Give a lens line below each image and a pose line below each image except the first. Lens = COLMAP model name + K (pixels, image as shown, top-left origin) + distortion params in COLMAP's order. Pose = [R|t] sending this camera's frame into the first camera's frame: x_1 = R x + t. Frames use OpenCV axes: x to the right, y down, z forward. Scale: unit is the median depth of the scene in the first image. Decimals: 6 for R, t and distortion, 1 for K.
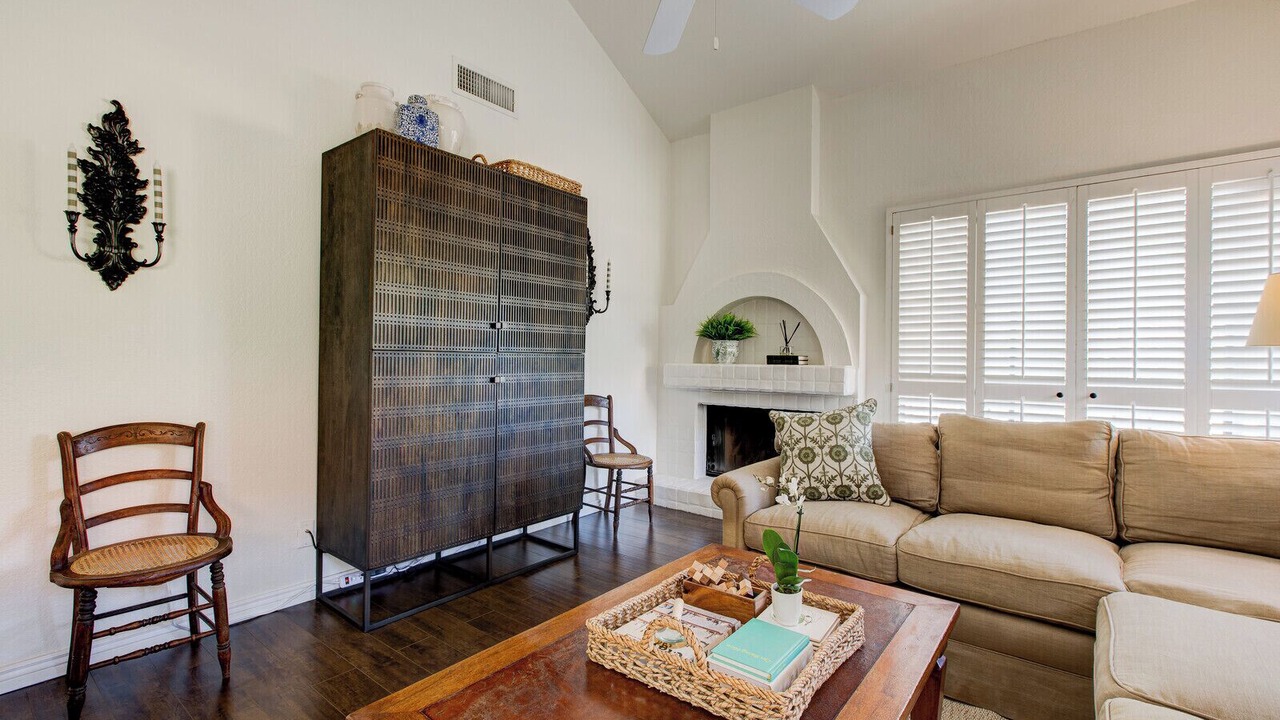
lens RADIAL K [[566.6, 0, 639.9], [0, 566.6, 358.4], [0, 0, 1]] dist [-0.000767, -0.000099]
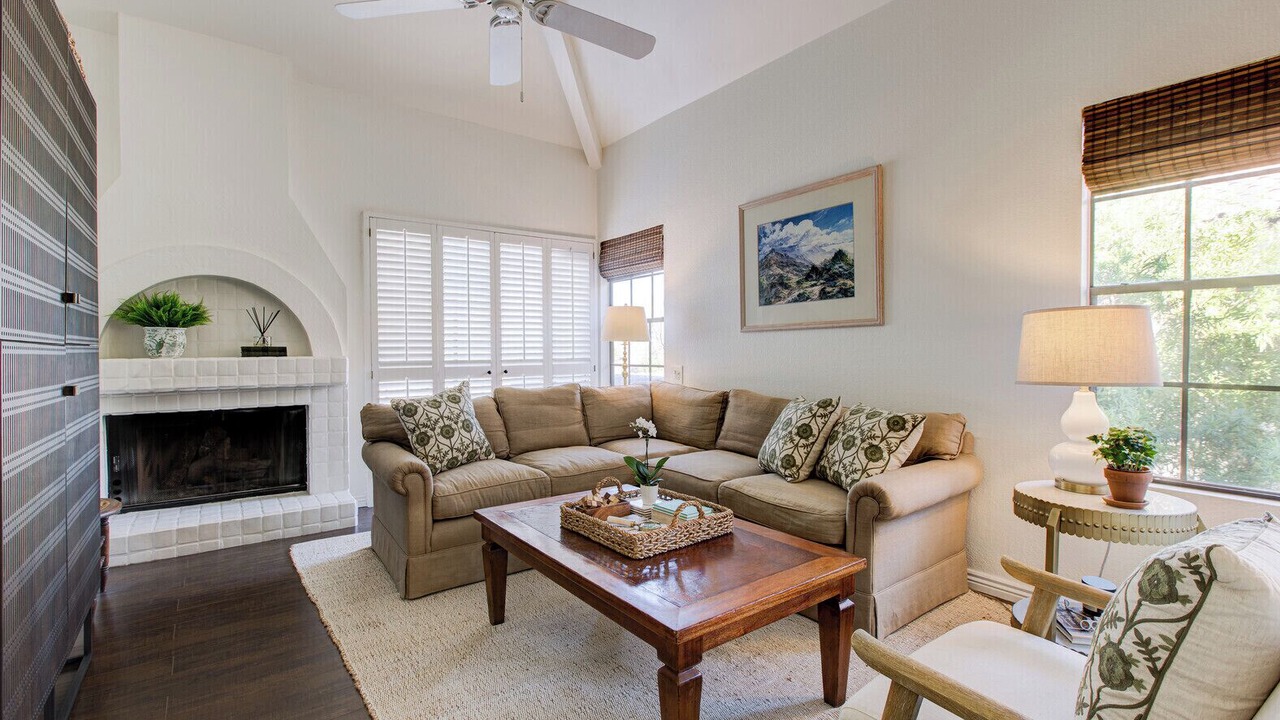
lens RADIAL K [[566.6, 0, 638.3], [0, 566.6, 357.4], [0, 0, 1]] dist [-0.000767, -0.000099]
pose [[0.256825, -0.024370, 0.966151, -0.531271], [0.007388, 0.999702, 0.023253, -0.005183], [-0.966430, 0.001166, 0.256928, 0.229419]]
